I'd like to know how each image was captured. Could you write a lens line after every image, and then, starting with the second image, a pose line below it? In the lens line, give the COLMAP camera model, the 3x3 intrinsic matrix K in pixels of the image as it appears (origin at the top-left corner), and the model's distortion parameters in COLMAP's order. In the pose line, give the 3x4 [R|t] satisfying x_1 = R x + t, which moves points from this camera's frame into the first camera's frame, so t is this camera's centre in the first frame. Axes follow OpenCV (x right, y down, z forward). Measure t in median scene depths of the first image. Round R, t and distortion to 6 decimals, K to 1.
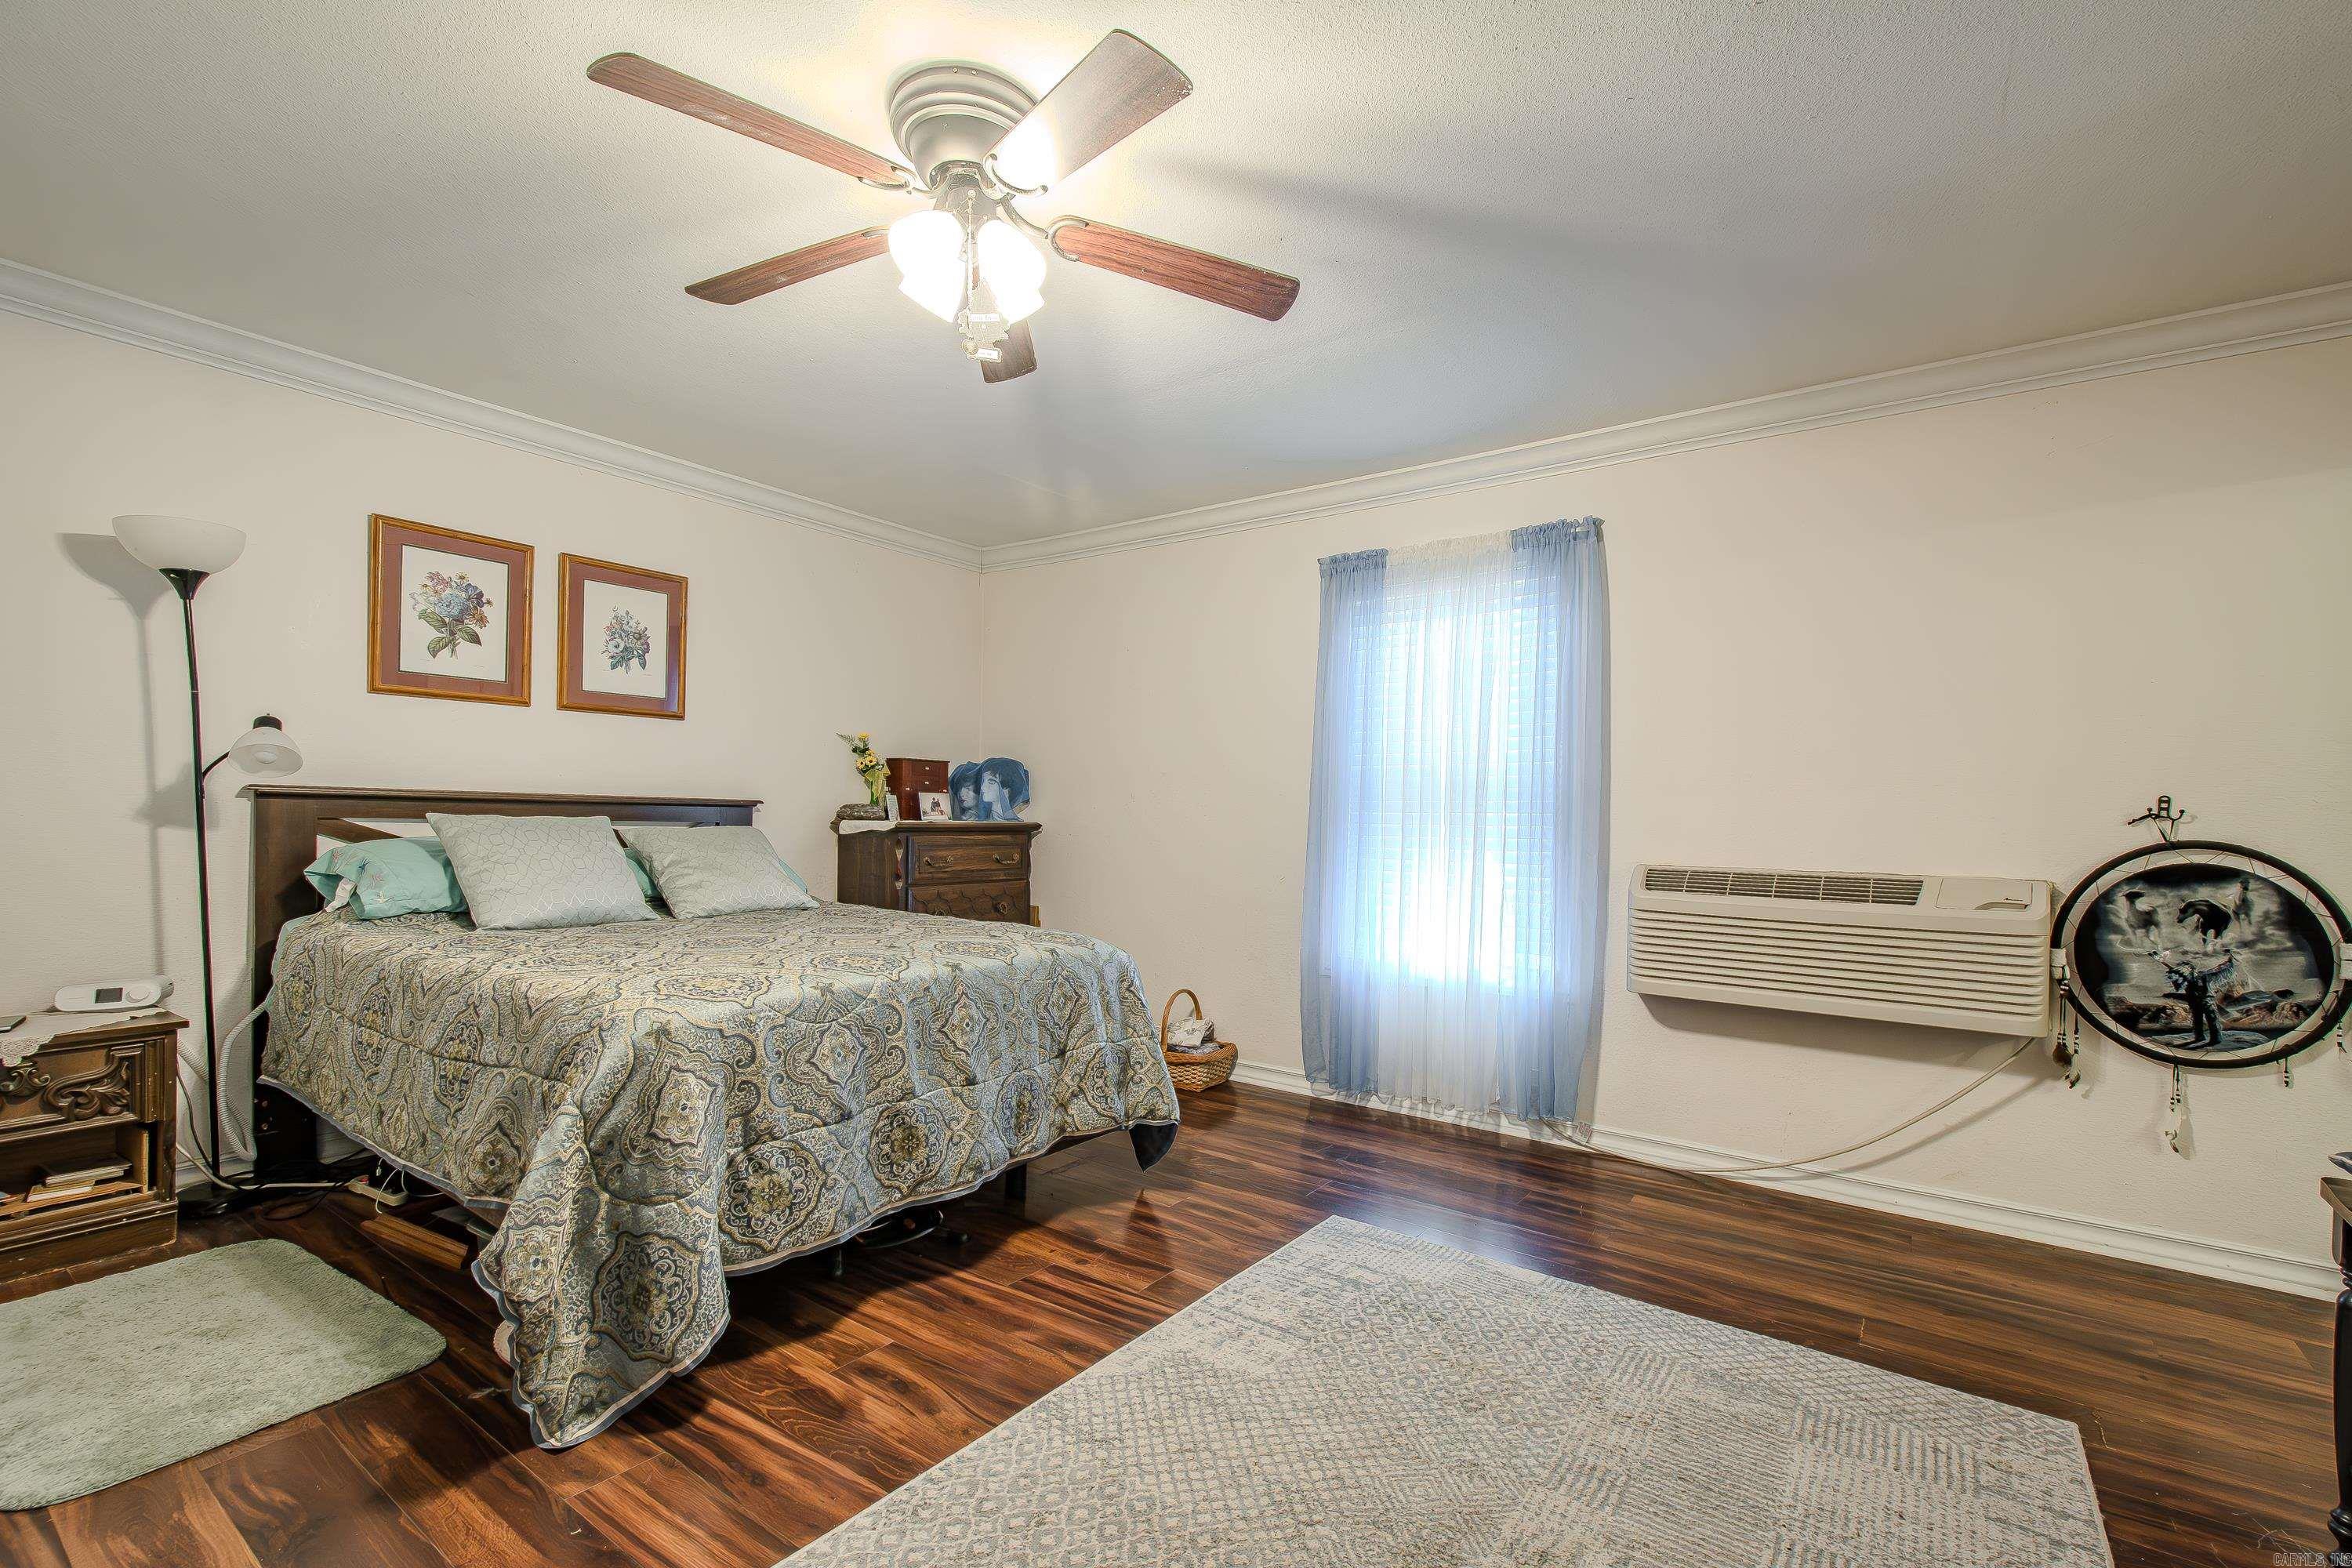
lens RADIAL K [[1051.8, 0, 1188.7], [0, 1051.8, 824.0], [0, 0, 1]] dist [0.010997, -0.006376]
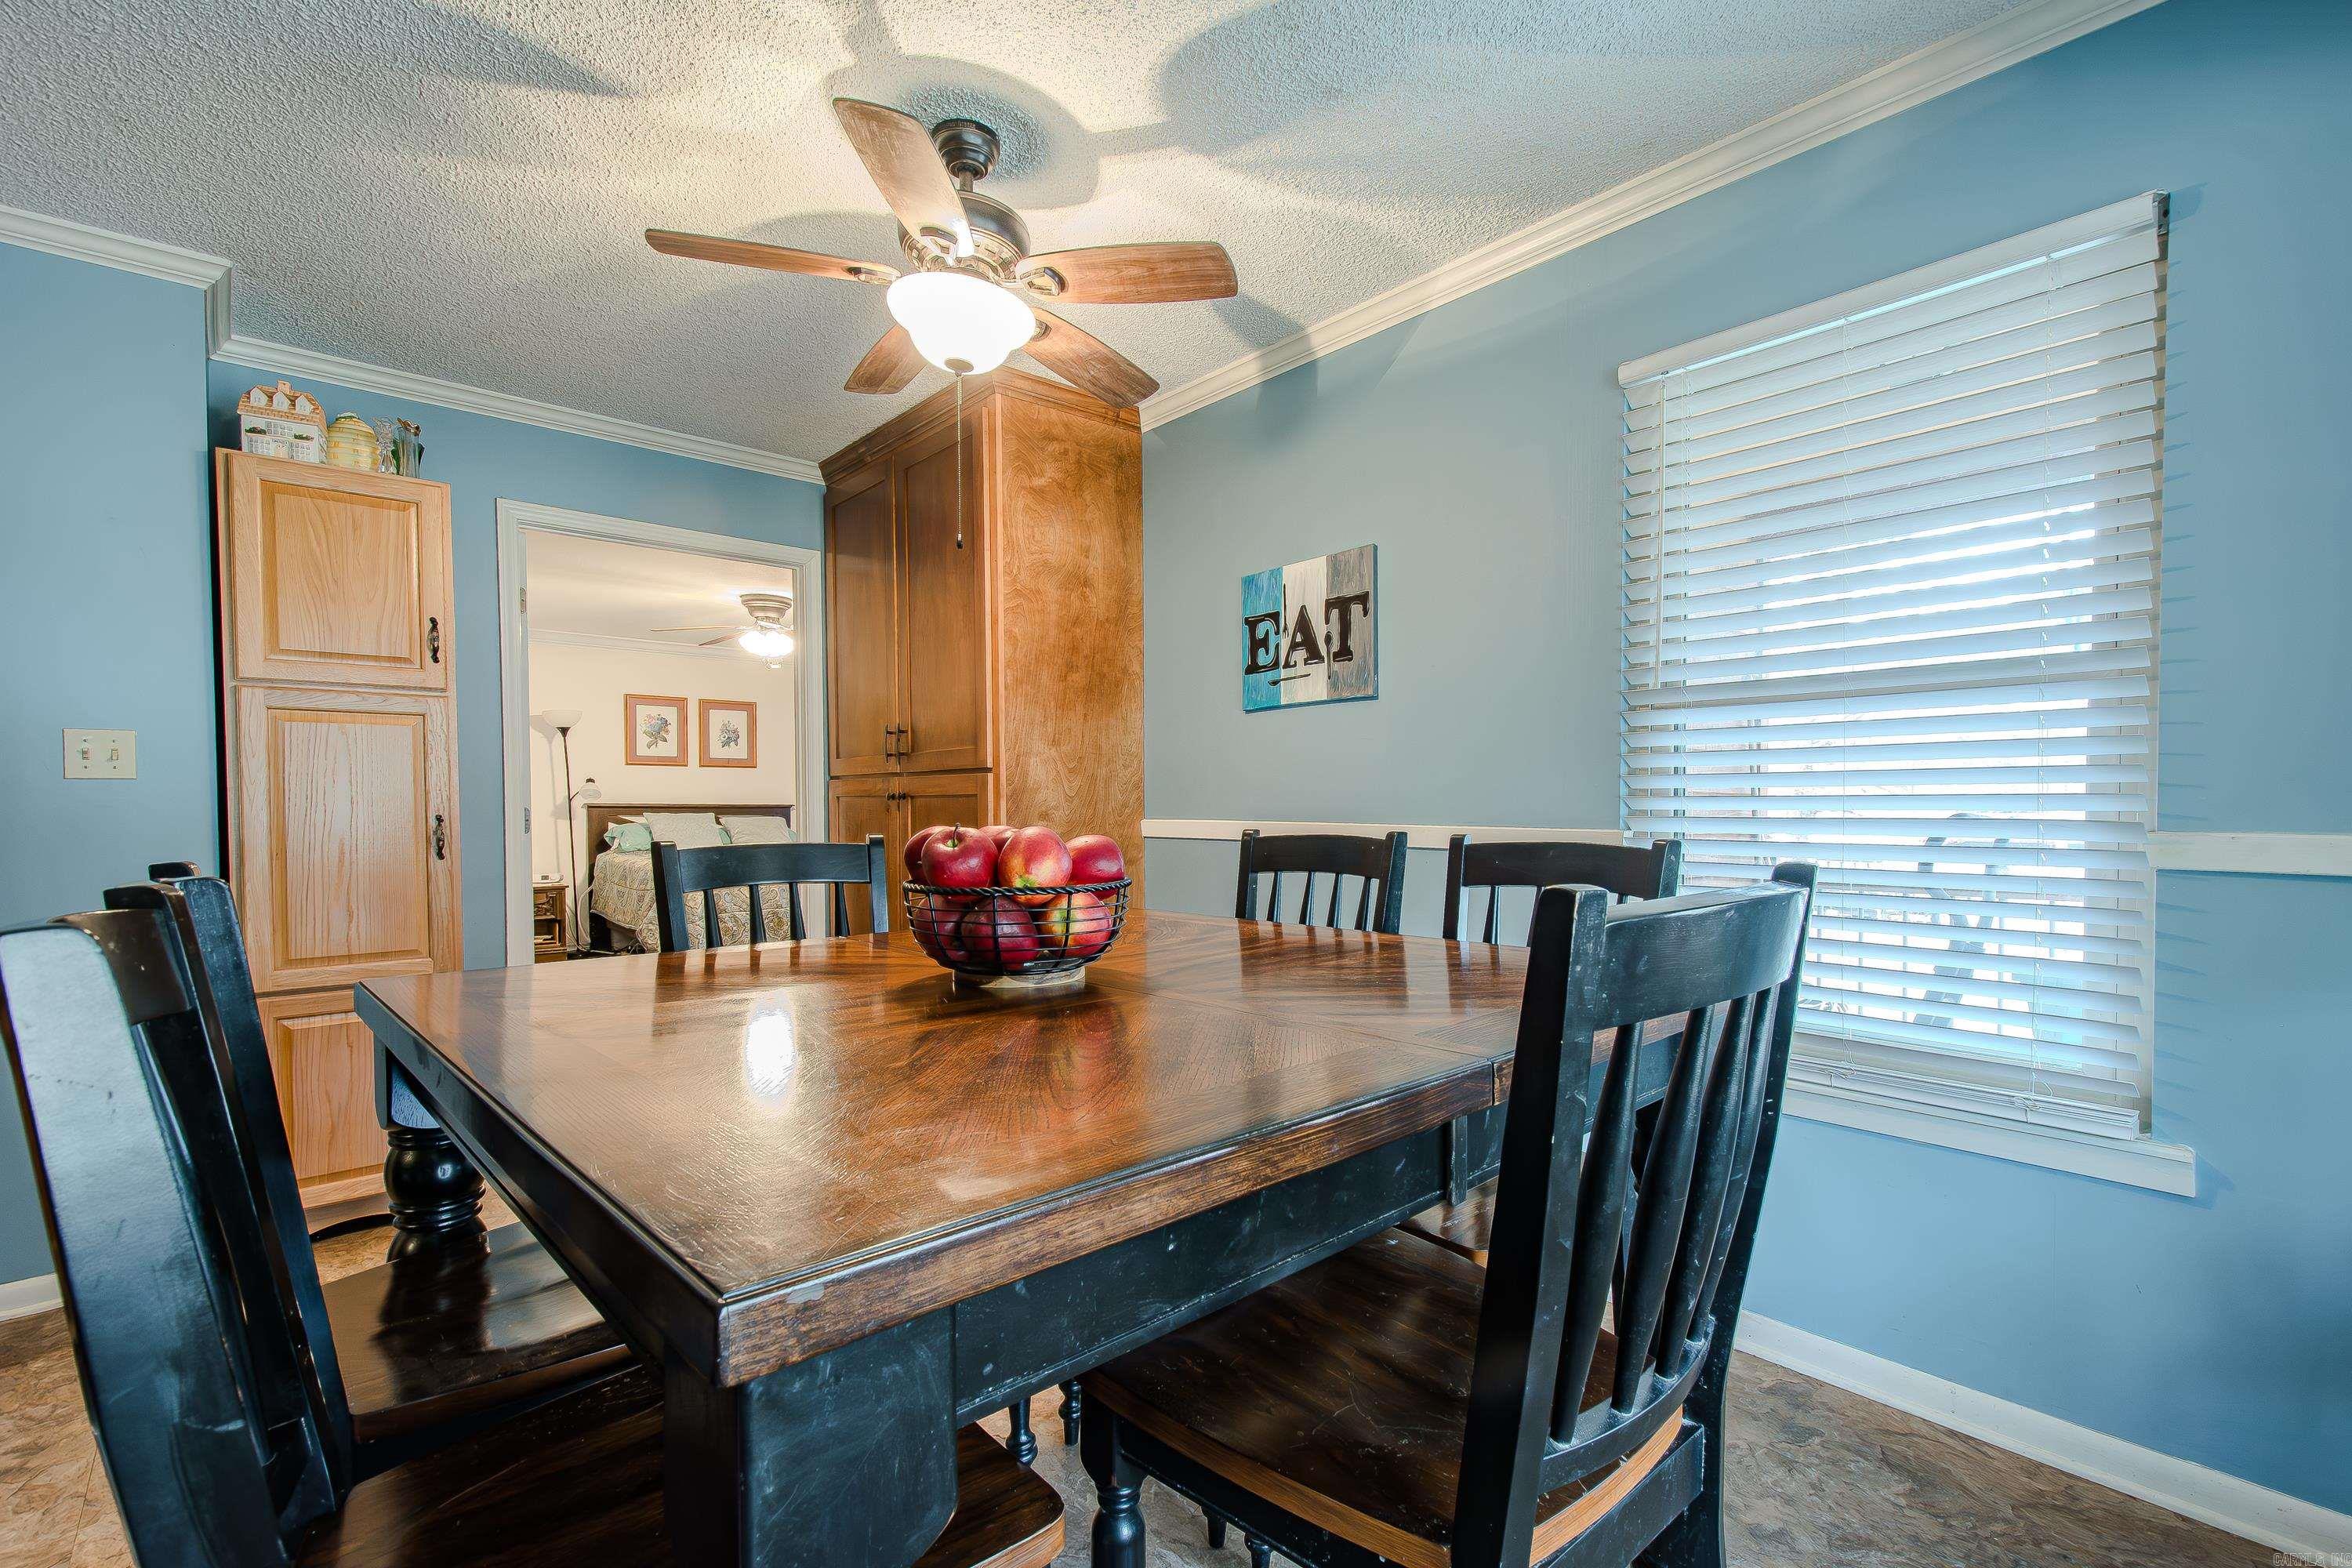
lens RADIAL K [[1051.8, 0, 1188.7], [0, 1051.8, 824.0], [0, 0, 1]] dist [0.010997, -0.006376]
pose [[0.977976, -0.018810, -0.207868, 1.042595], [0.020862, 0.999753, 0.007686, 0.023226], [0.207672, -0.011853, 0.978127, -1.164705]]
